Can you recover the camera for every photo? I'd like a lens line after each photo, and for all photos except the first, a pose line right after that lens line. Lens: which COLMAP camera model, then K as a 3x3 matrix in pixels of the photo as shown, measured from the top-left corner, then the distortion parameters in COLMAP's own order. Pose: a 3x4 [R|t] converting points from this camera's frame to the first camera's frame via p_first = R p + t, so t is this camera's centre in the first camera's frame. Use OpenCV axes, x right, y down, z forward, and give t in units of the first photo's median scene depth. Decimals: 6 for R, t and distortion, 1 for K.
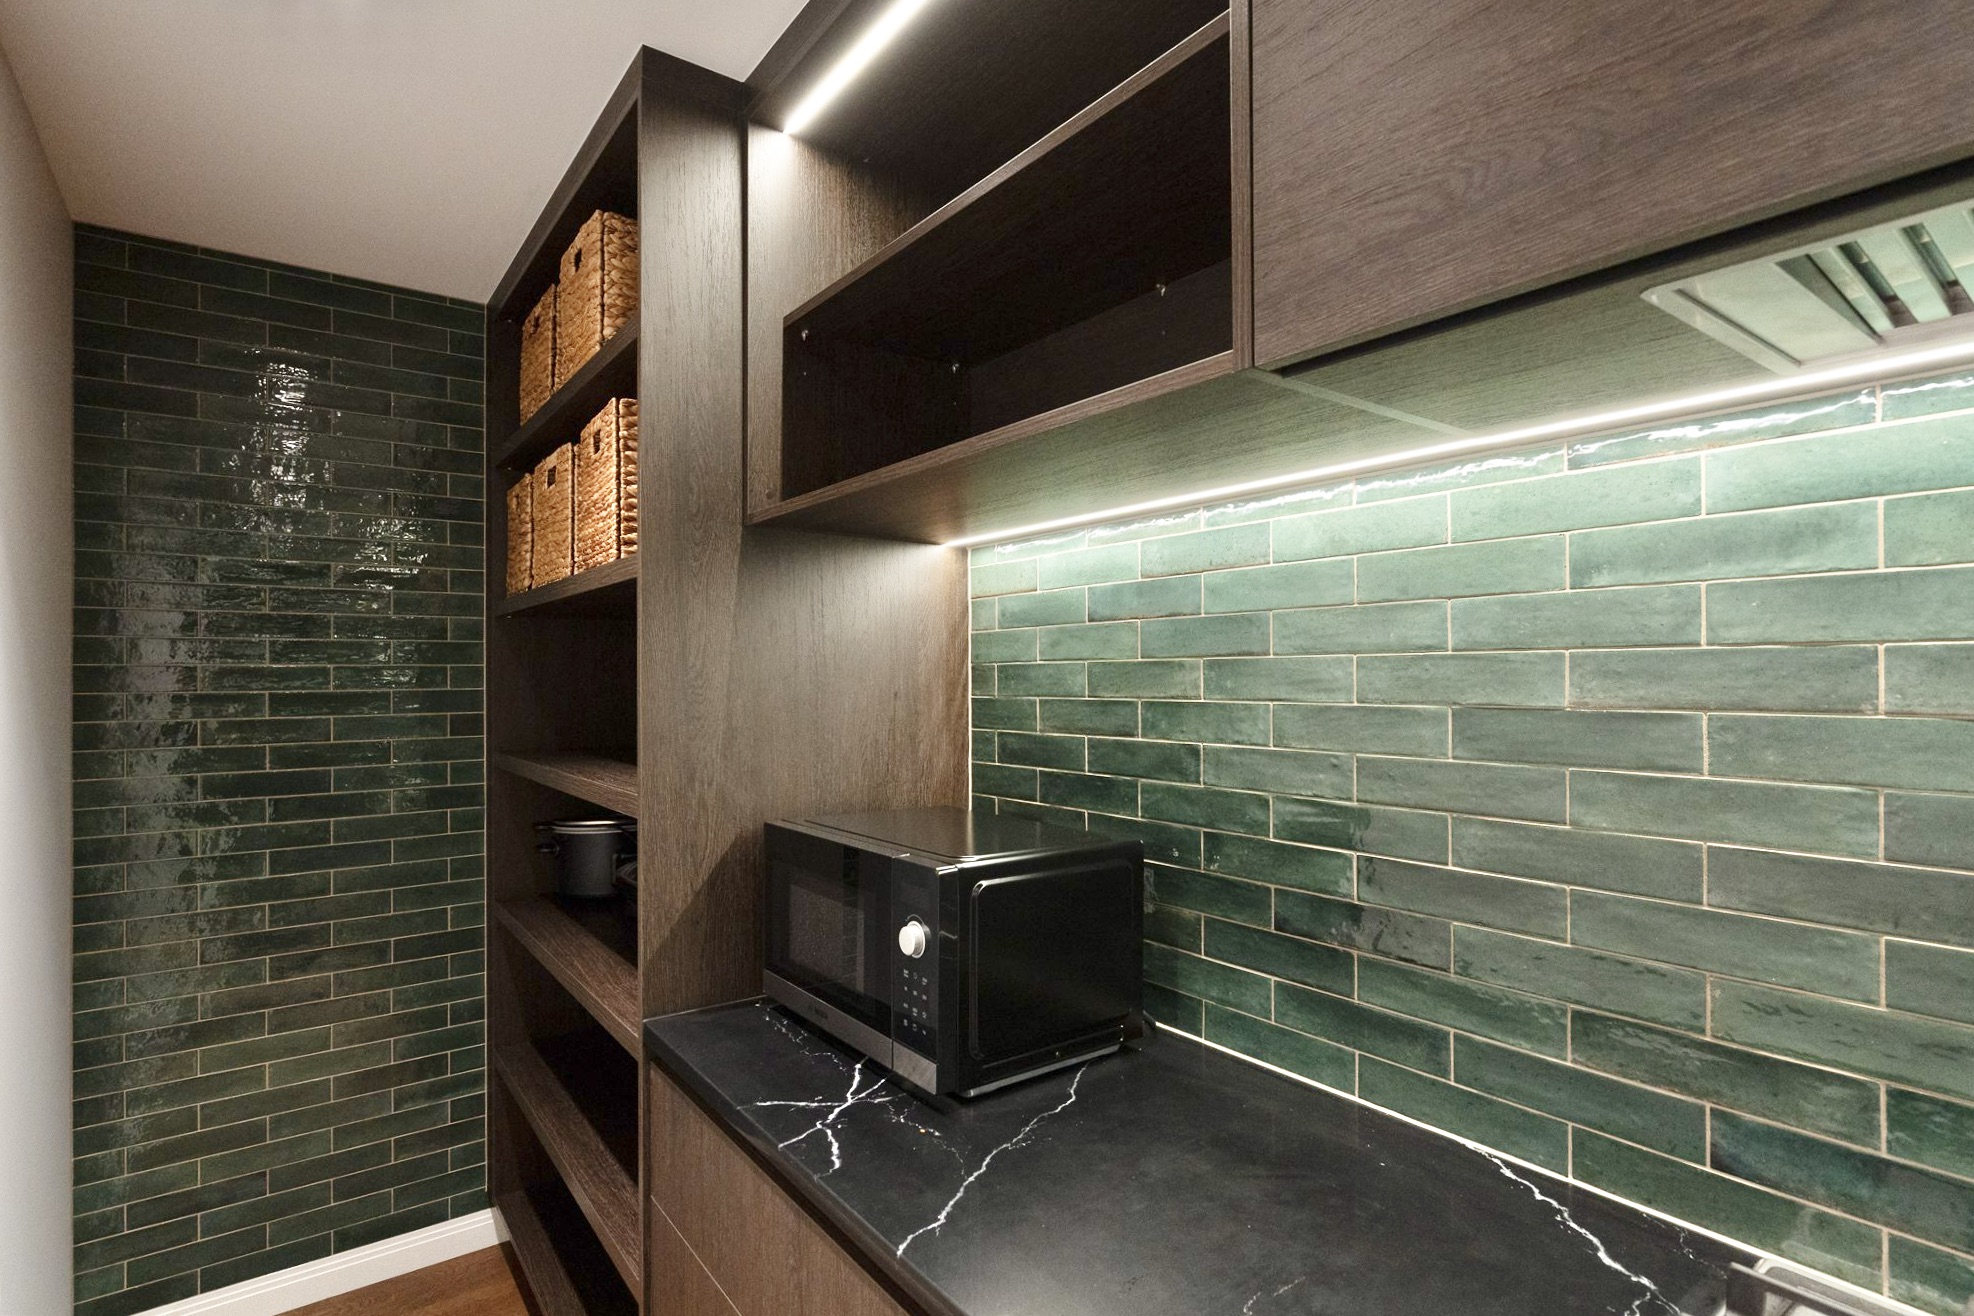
lens RADIAL K [[959.9, 0, 953.1], [0, 959.9, 670.9], [0, 0, 1]] dist [0.002407, 0.001759]
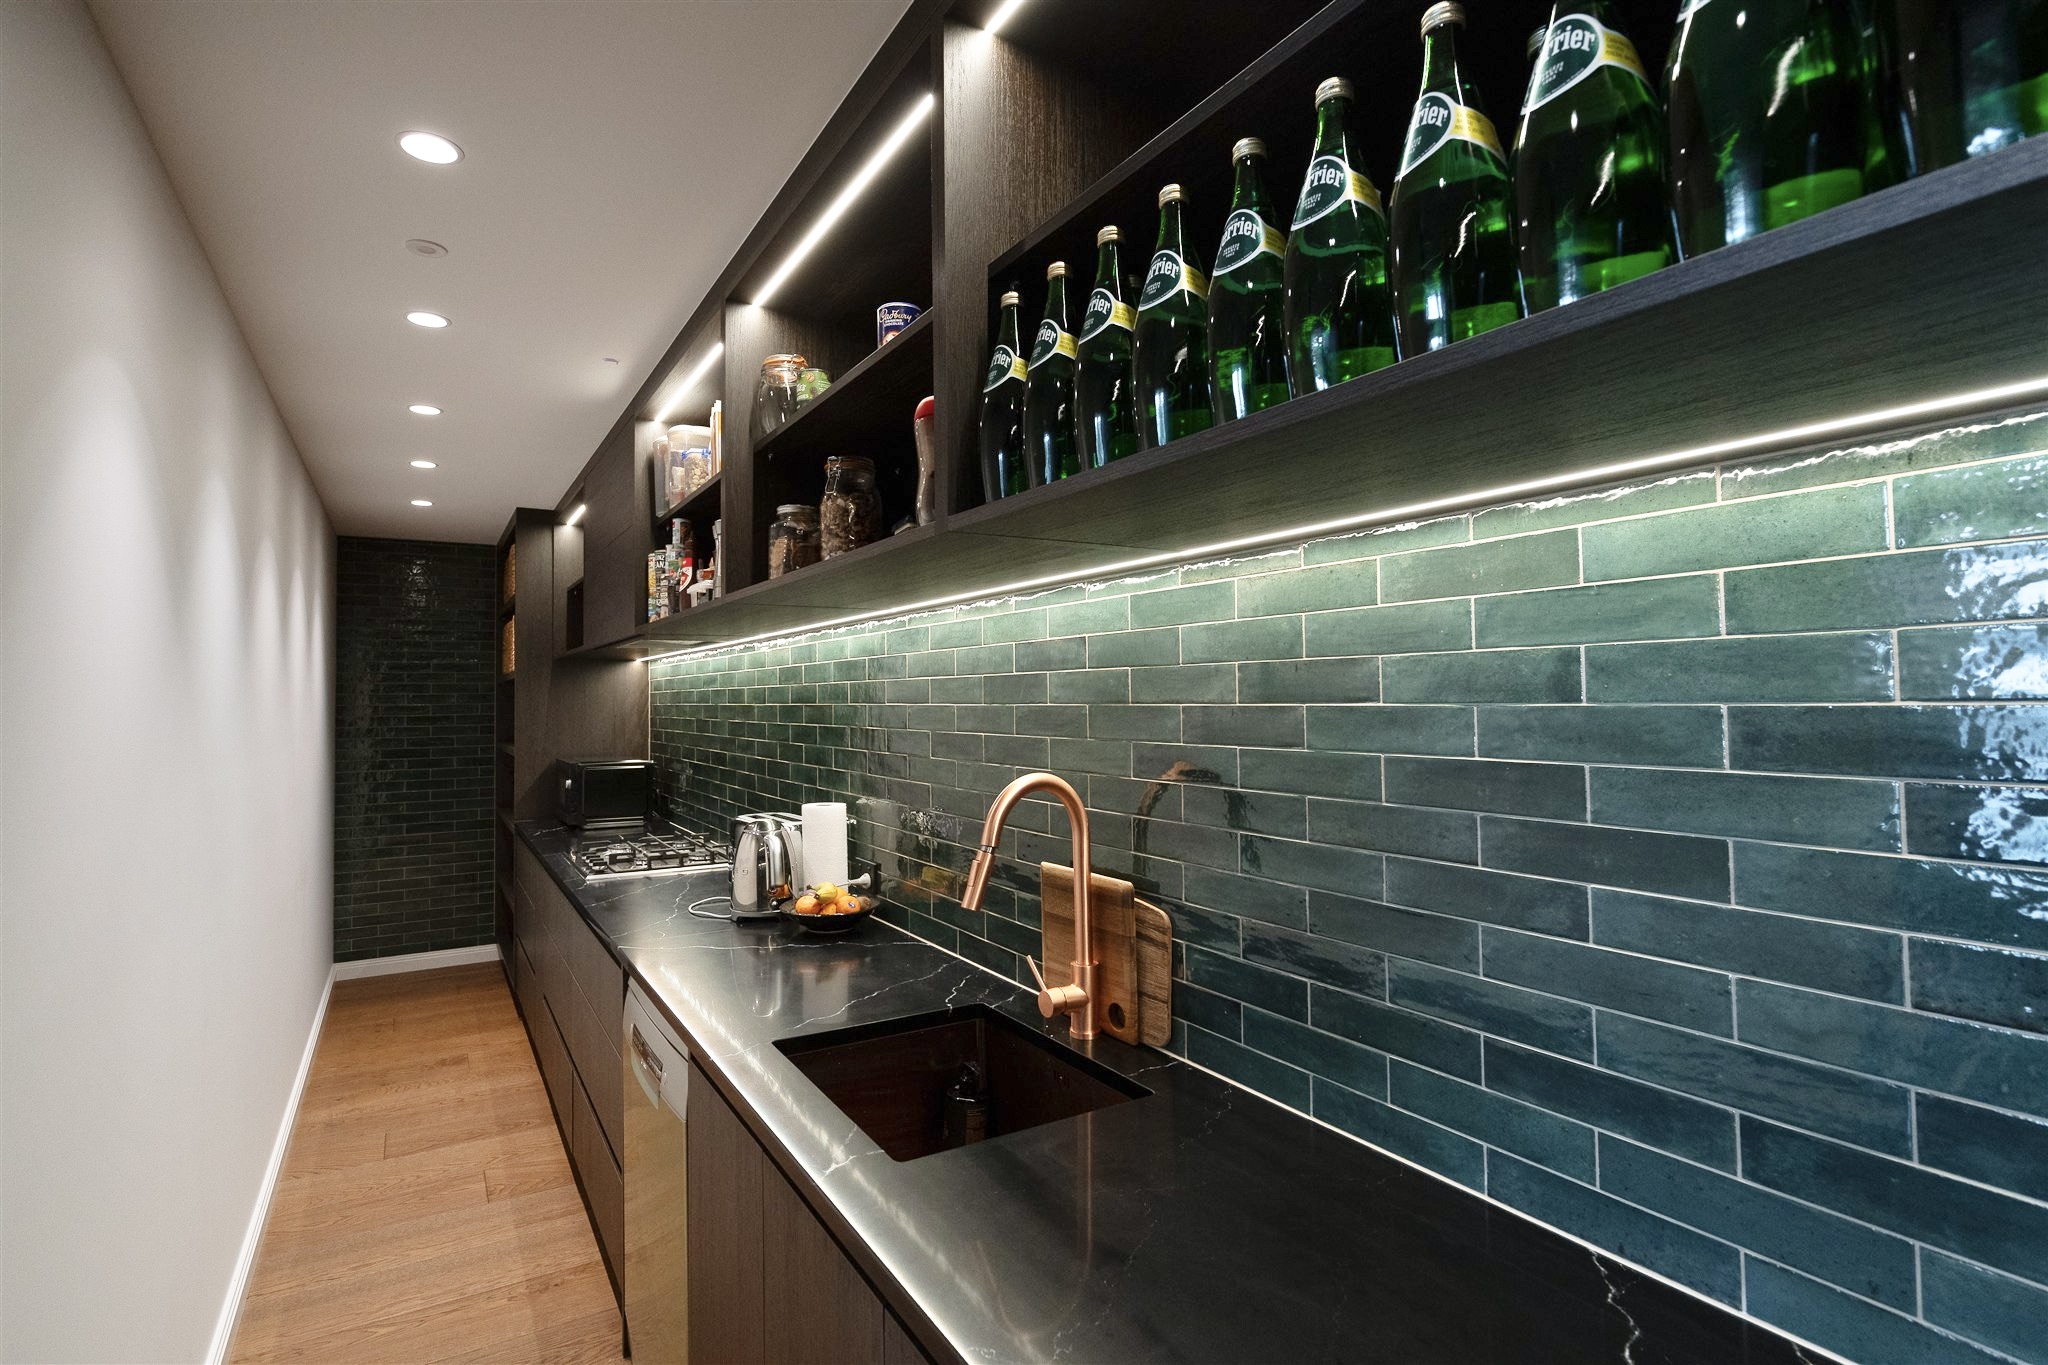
lens RADIAL K [[977.6, 0, 990.6], [0, 977.6, 668.2], [0, 0, 1]] dist [-0.002690, 0.001523]
pose [[0.995151, -0.007244, -0.098093, 1.154189], [0.004583, 0.999616, -0.027330, -0.027568], [0.098253, 0.026748, 0.994802, -1.516274]]
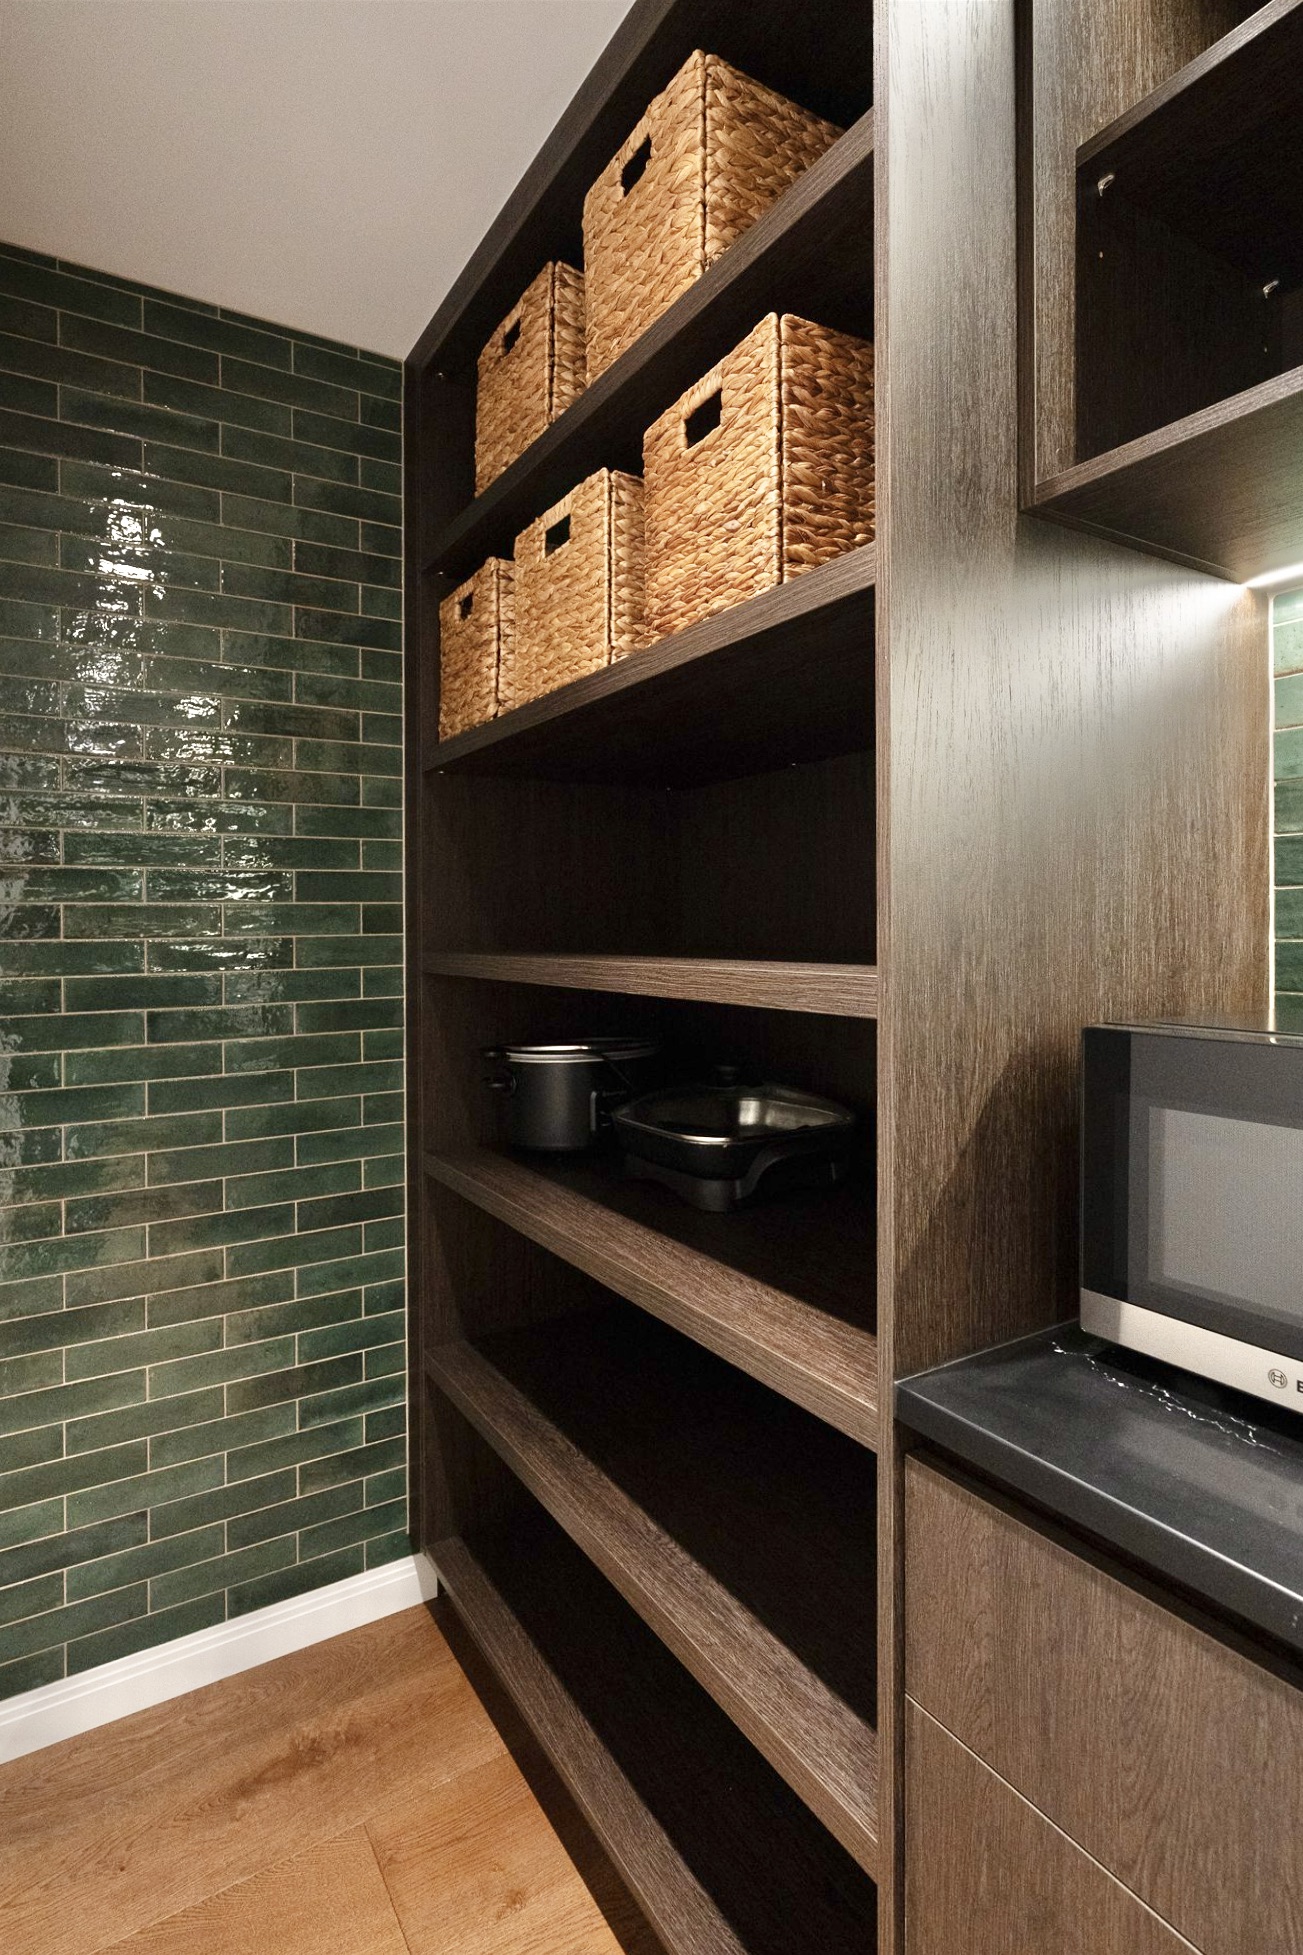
lens RADIAL K [[950.7, 0, 602.4], [0, 950.7, 927.7], [0, 0, 1]] dist [0.002407, 0.001759]
pose [[0.996593, -0.004377, -0.082357, -0.341040], [0.004721, 0.999981, 0.003977, 0.076078], [0.082338, -0.004353, 0.996595, 0.336976]]
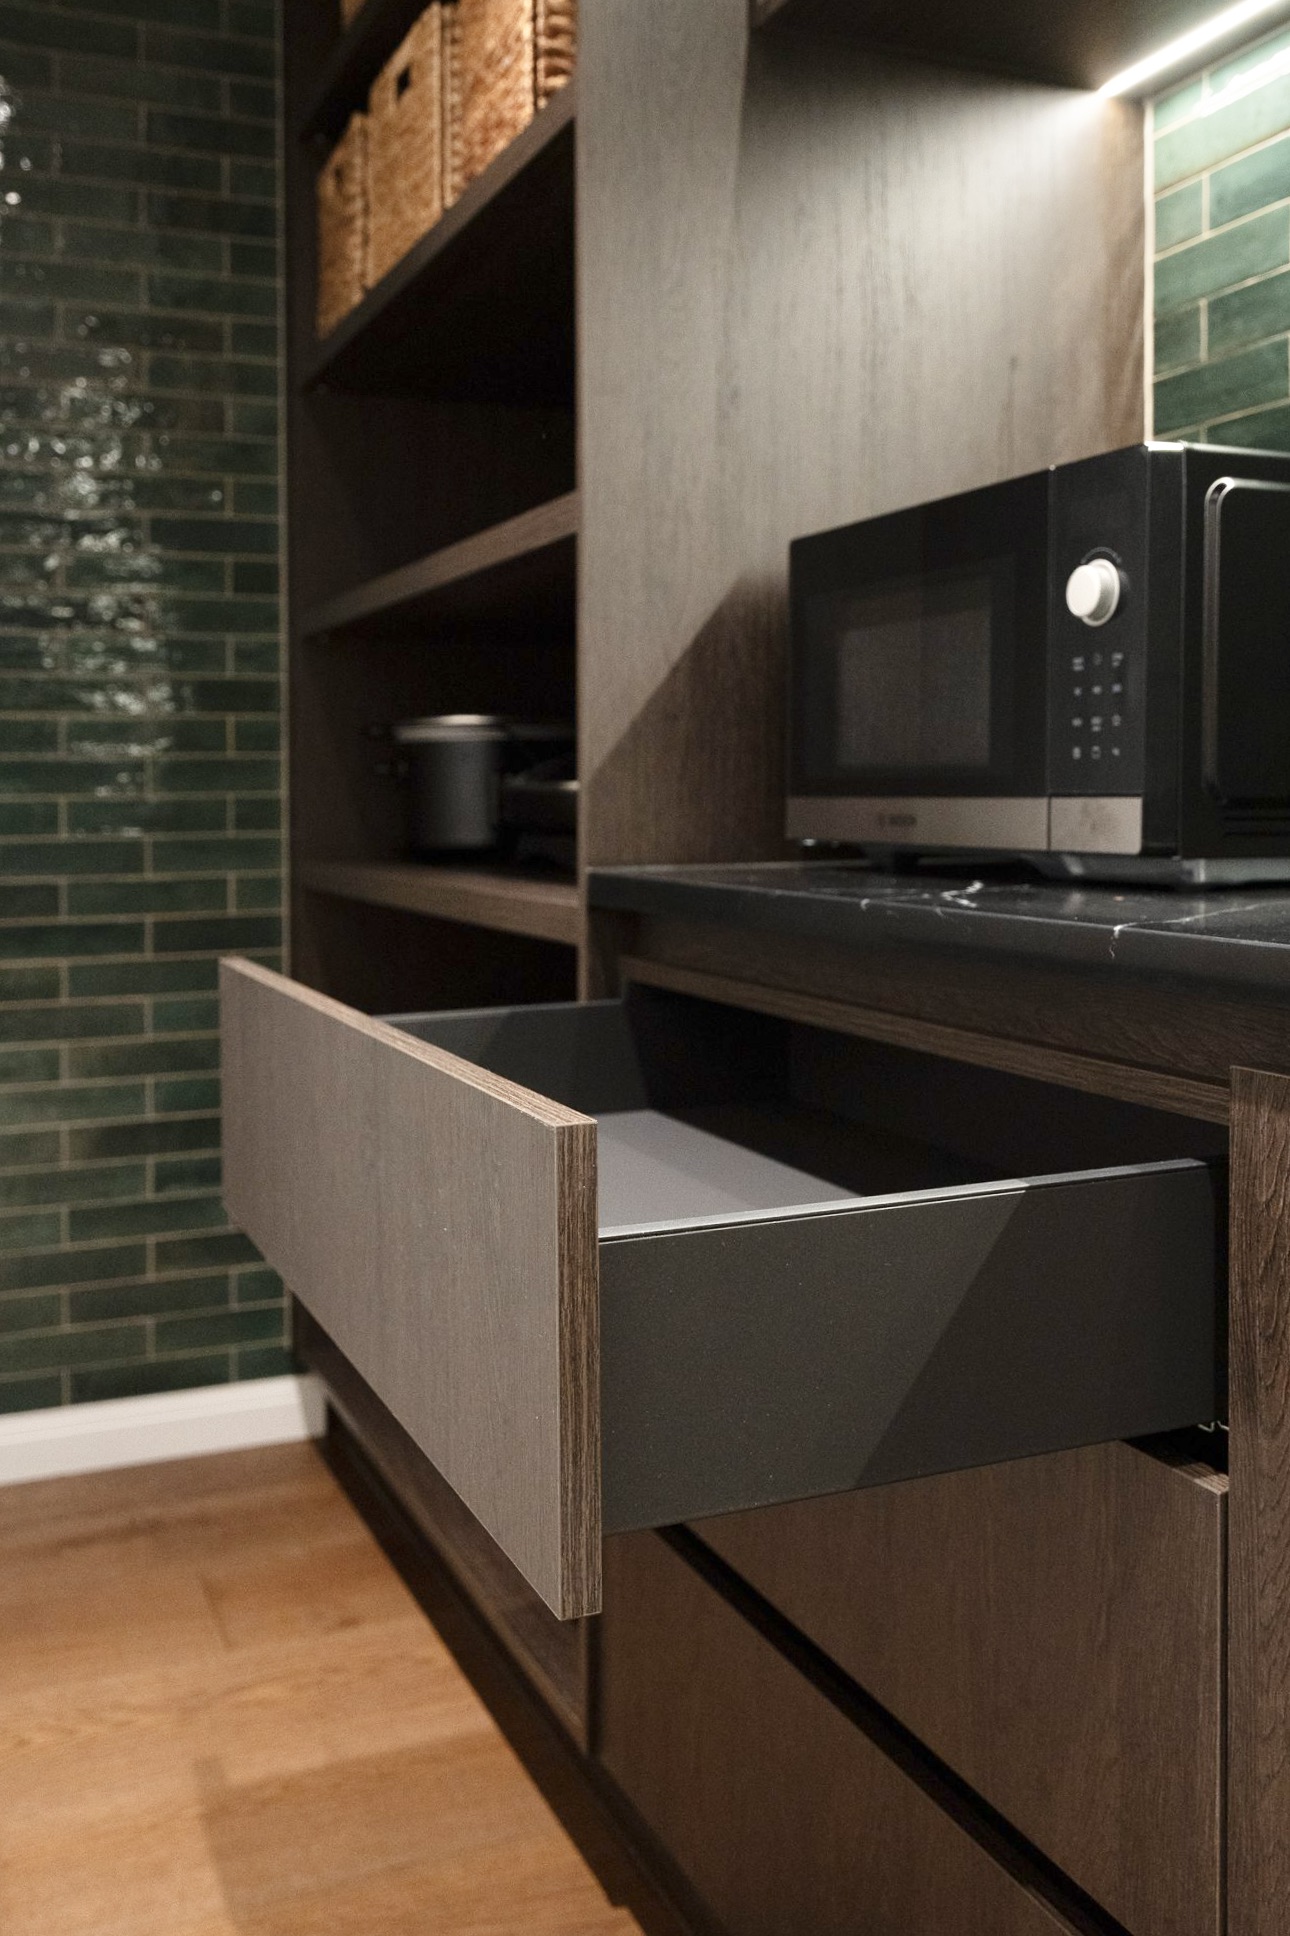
lens RADIAL K [[1736.4, 0, 598.8], [0, 1736.4, 830.7], [0, 0, 1]] dist [0.023301, 0.009696]
pose [[0.973732, 0.001089, -0.227693, -0.056407], [0.002709, 0.999862, 0.016365, 0.248320], [0.227680, -0.016551, 0.973595, -0.028336]]
